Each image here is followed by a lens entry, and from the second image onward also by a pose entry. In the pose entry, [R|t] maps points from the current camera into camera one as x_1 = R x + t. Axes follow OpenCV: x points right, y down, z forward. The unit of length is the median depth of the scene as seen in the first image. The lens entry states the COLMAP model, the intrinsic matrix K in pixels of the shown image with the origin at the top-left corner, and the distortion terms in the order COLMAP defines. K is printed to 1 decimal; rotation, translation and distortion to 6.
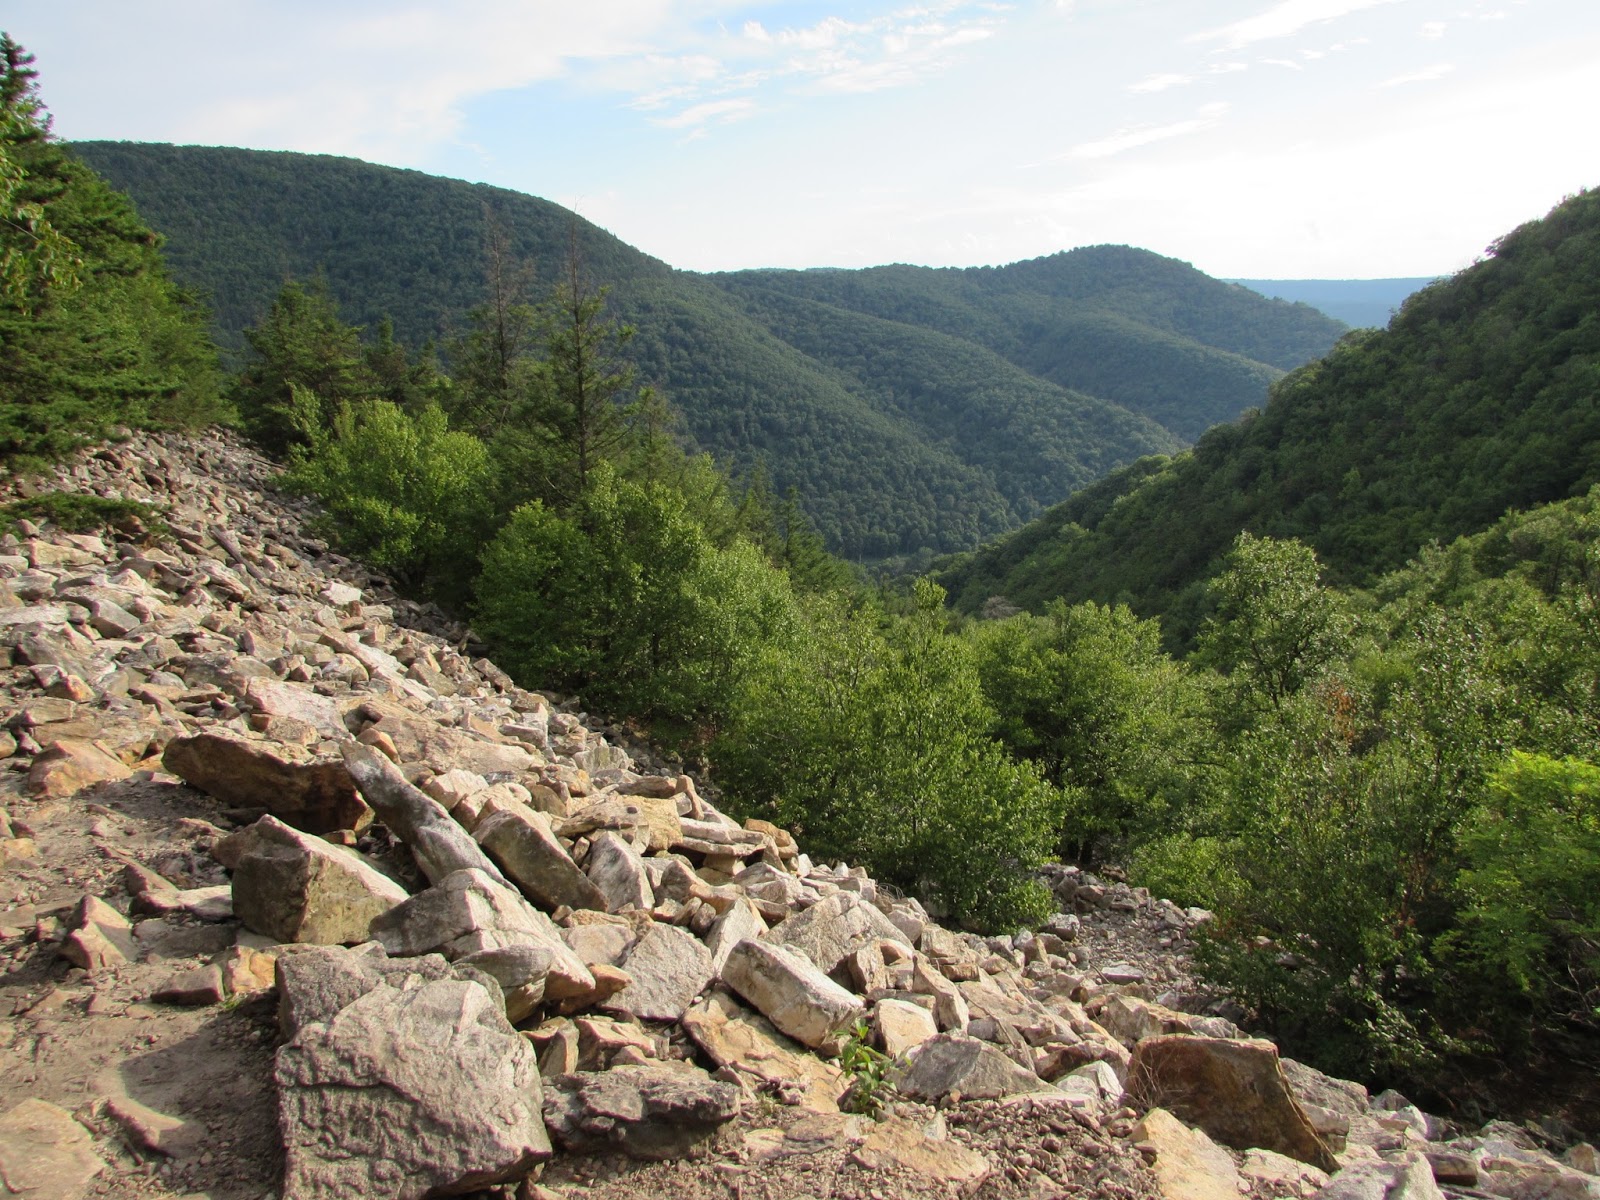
lens RADIAL K [[1126.4, 0, 805.0], [0, 1126.4, 594.4], [0, 0, 1]] dist [-0.040612, 0.021291]
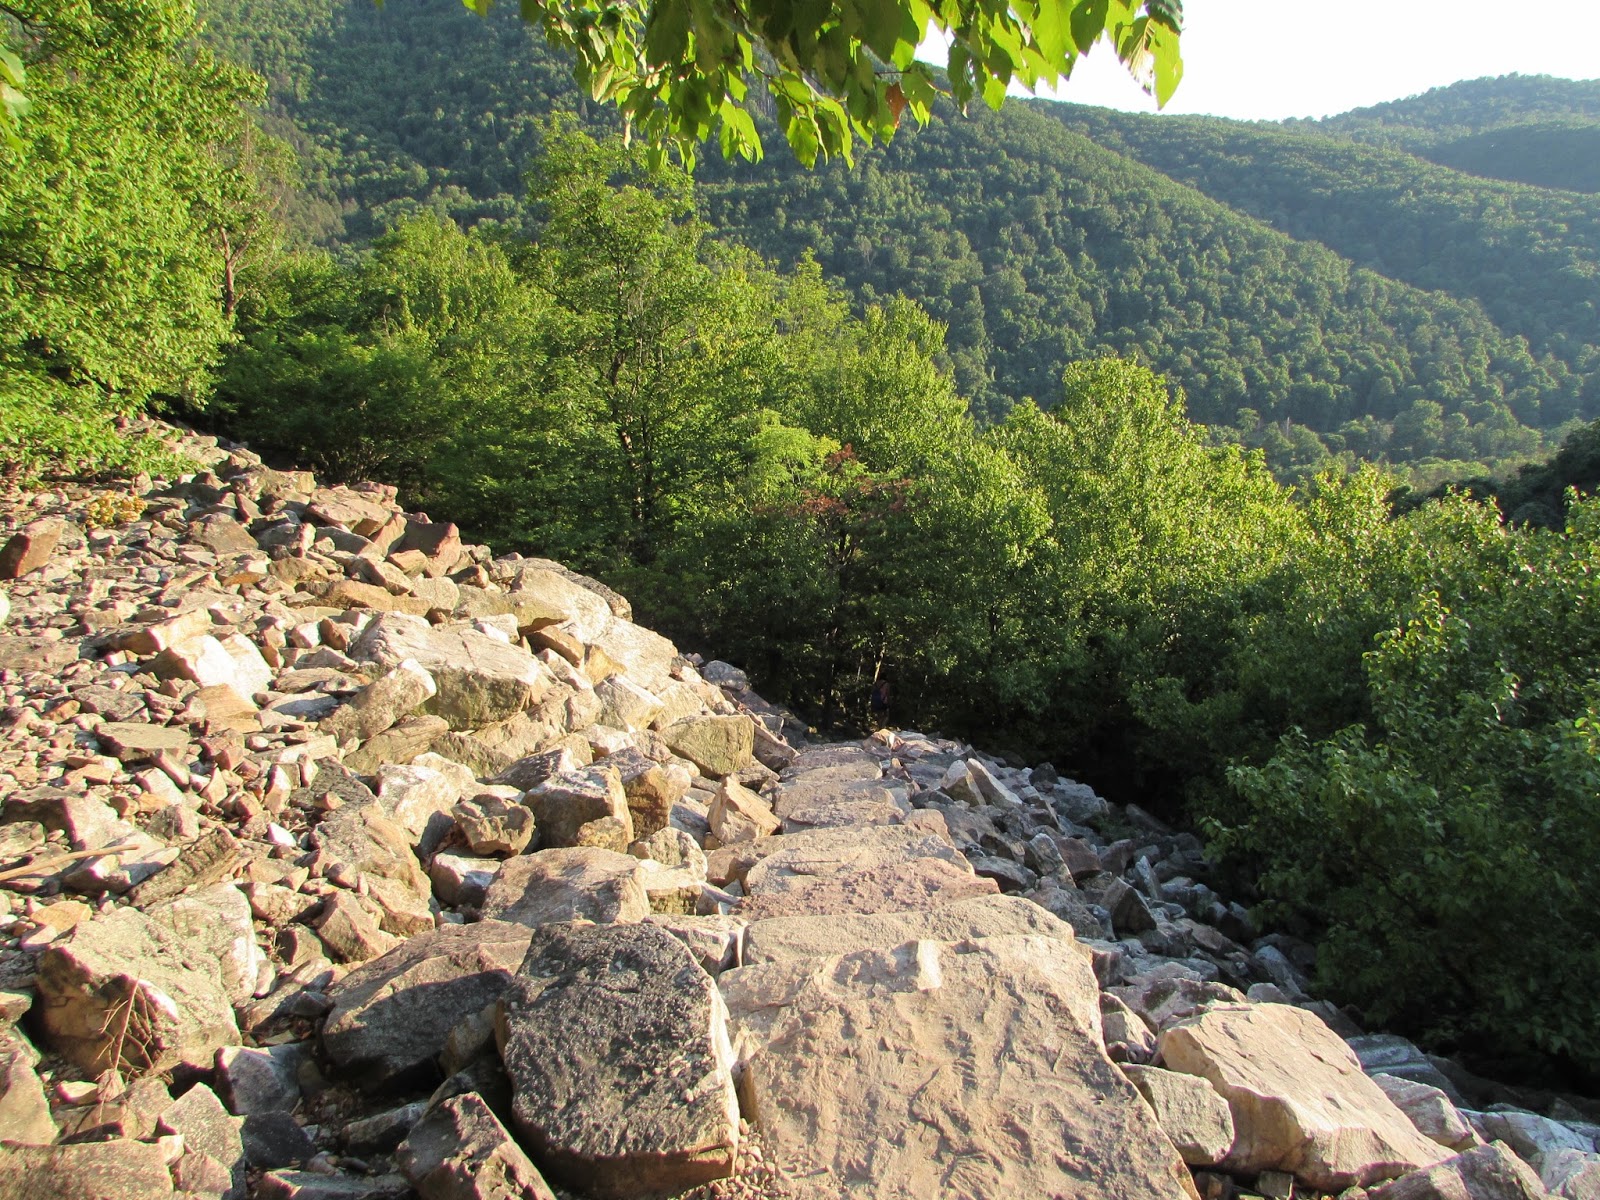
lens RADIAL K [[1126.4, 0, 801.2], [0, 1126.4, 595.3], [0, 0, 1]] dist [-0.040612, 0.021291]
pose [[0.984033, 0.011384, -0.177621, -0.886769], [-0.008489, 0.999819, 0.017054, 0.440806], [0.177783, -0.015274, 0.983951, 4.904337]]
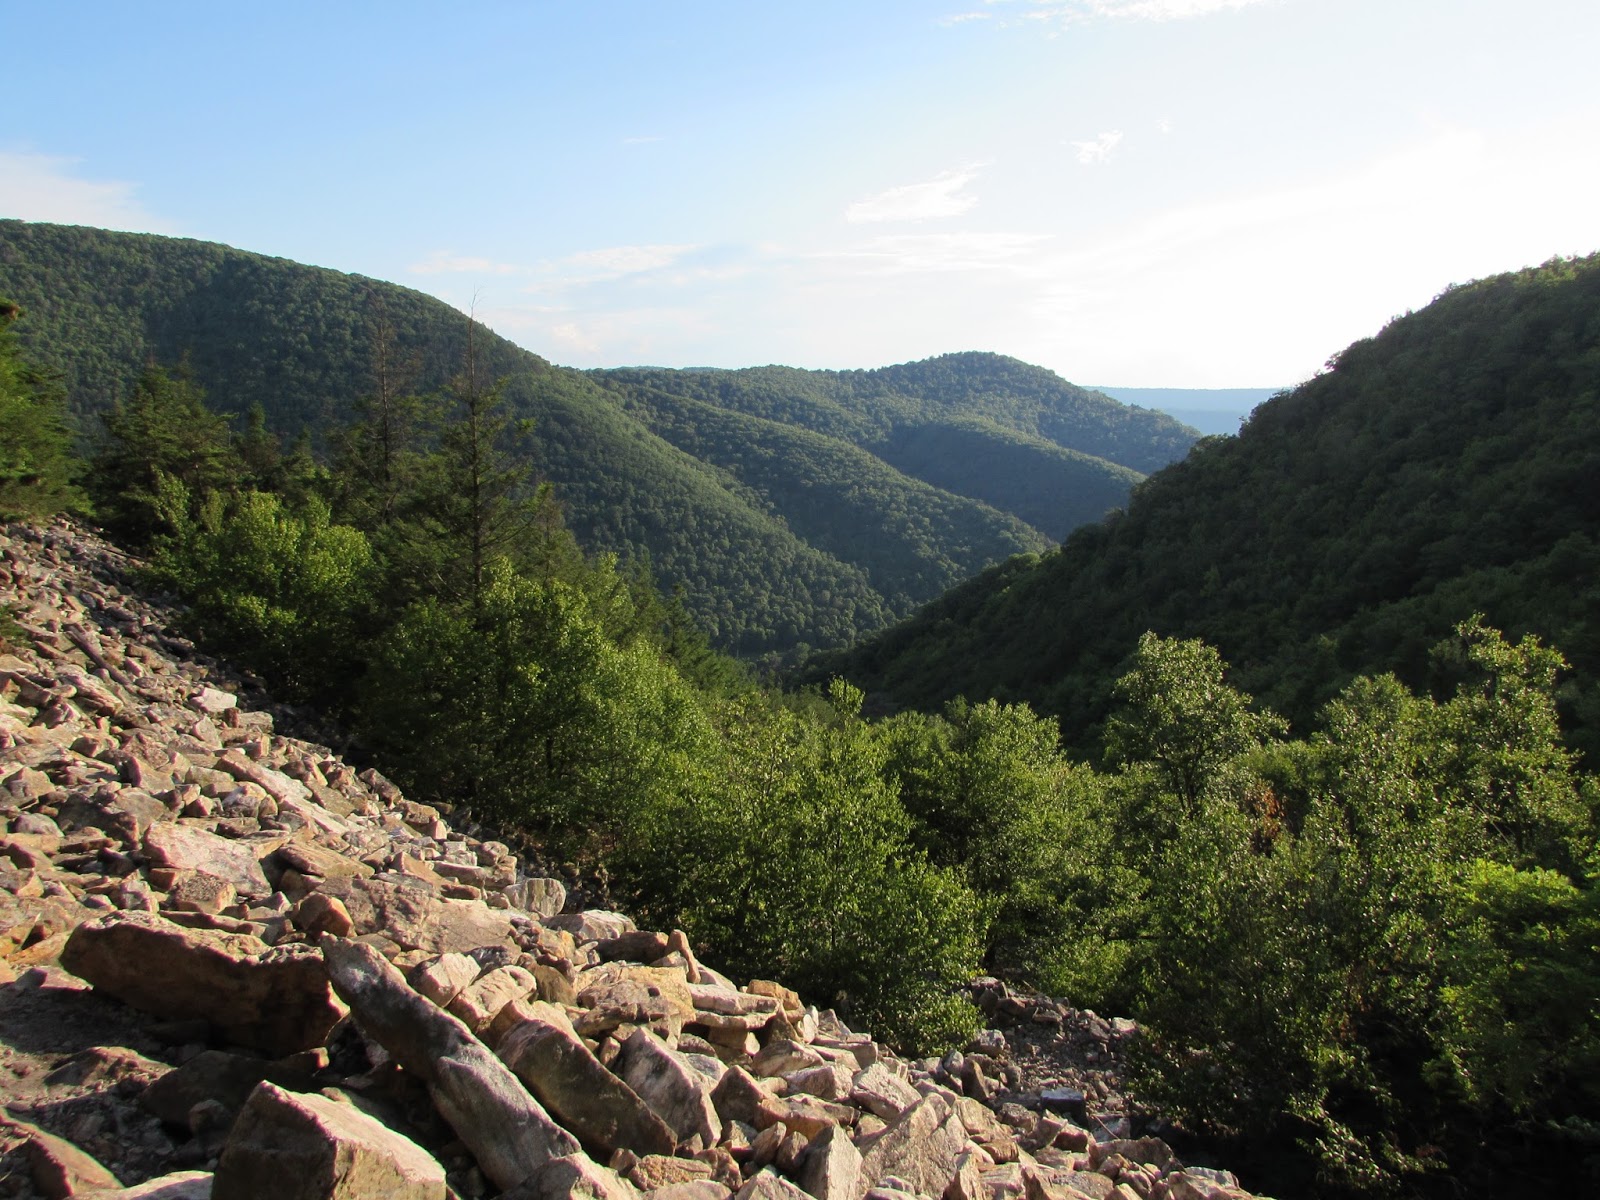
lens RADIAL K [[1126.4, 0, 802.1], [0, 1126.4, 594.7], [0, 0, 1]] dist [-0.040612, 0.021291]
pose [[0.994127, 0.004359, 0.108136, -0.027017], [0.004756, 0.996464, -0.083891, -0.005658], [-0.108119, 0.083913, 0.990590, 0.029841]]
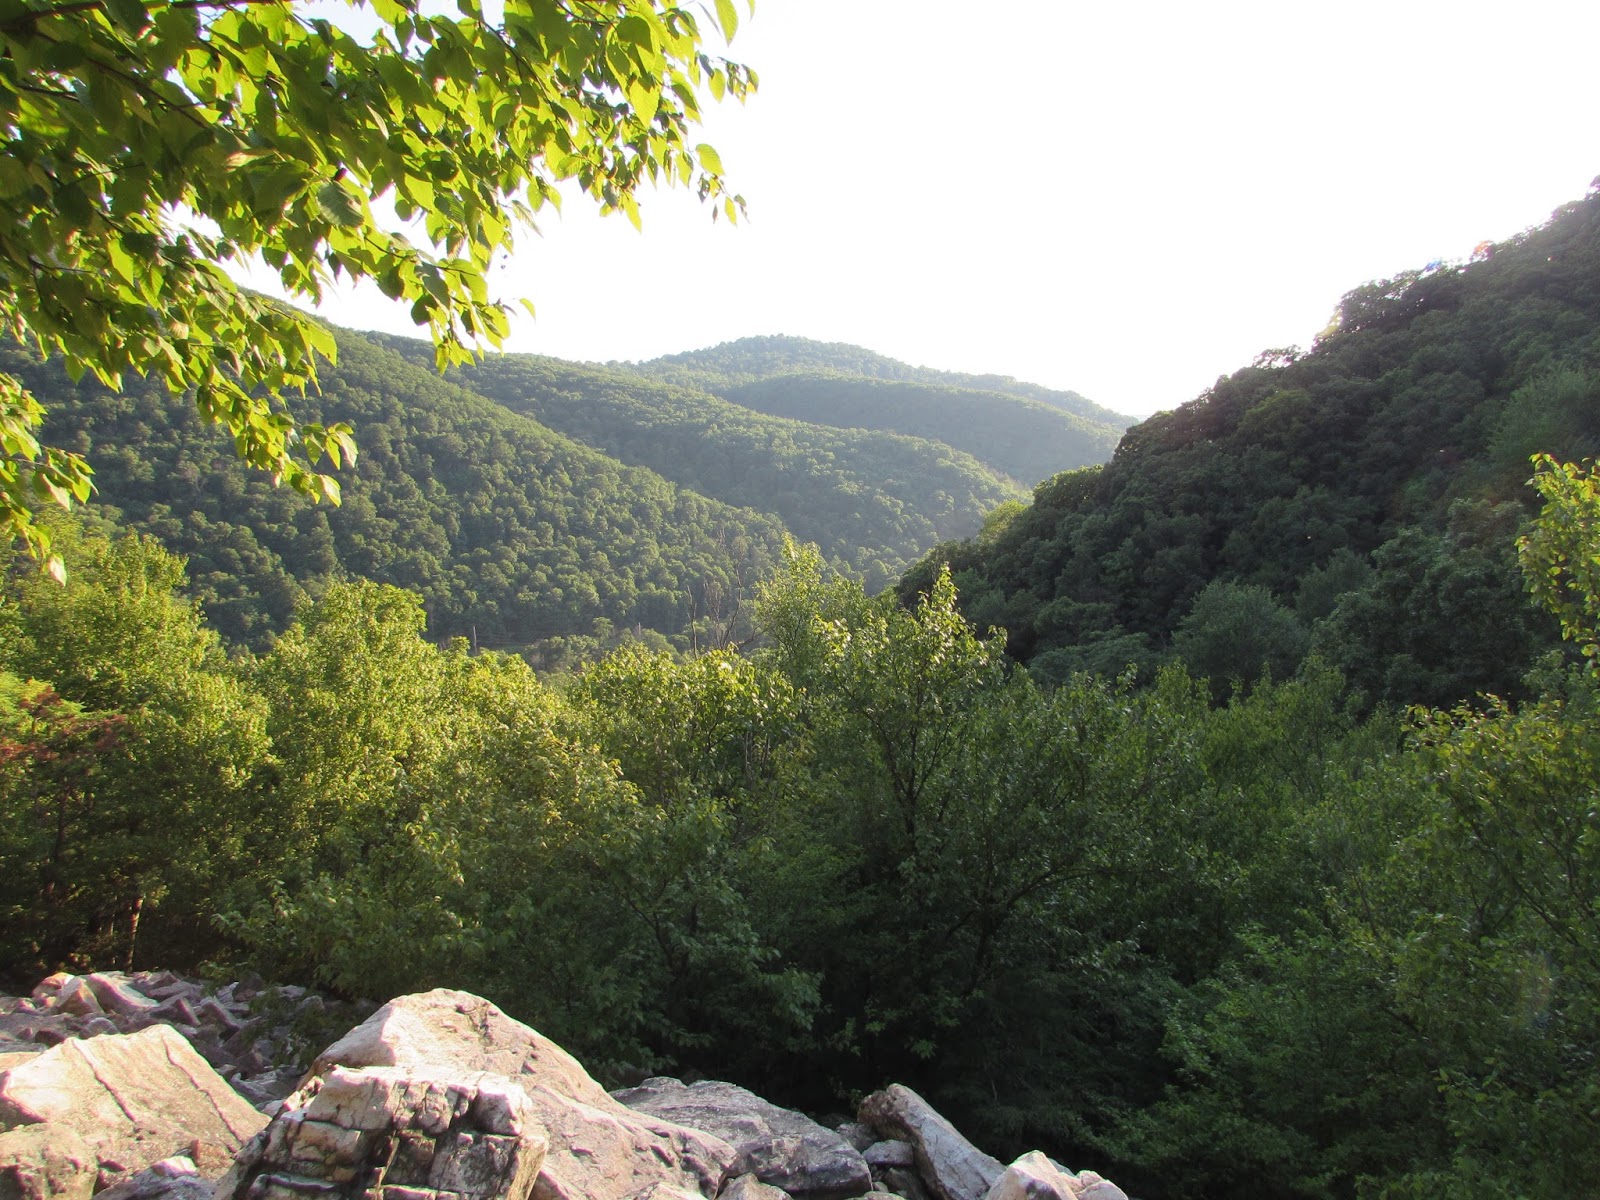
lens RADIAL K [[1126.4, 0, 799.5], [0, 1126.4, 598.6], [0, 0, 1]] dist [-0.040612, 0.021291]
pose [[0.930578, -0.078664, 0.357543, -0.856351], [0.135329, 0.981380, -0.136304, 0.447107], [-0.340163, 0.175227, 0.923896, 4.877147]]
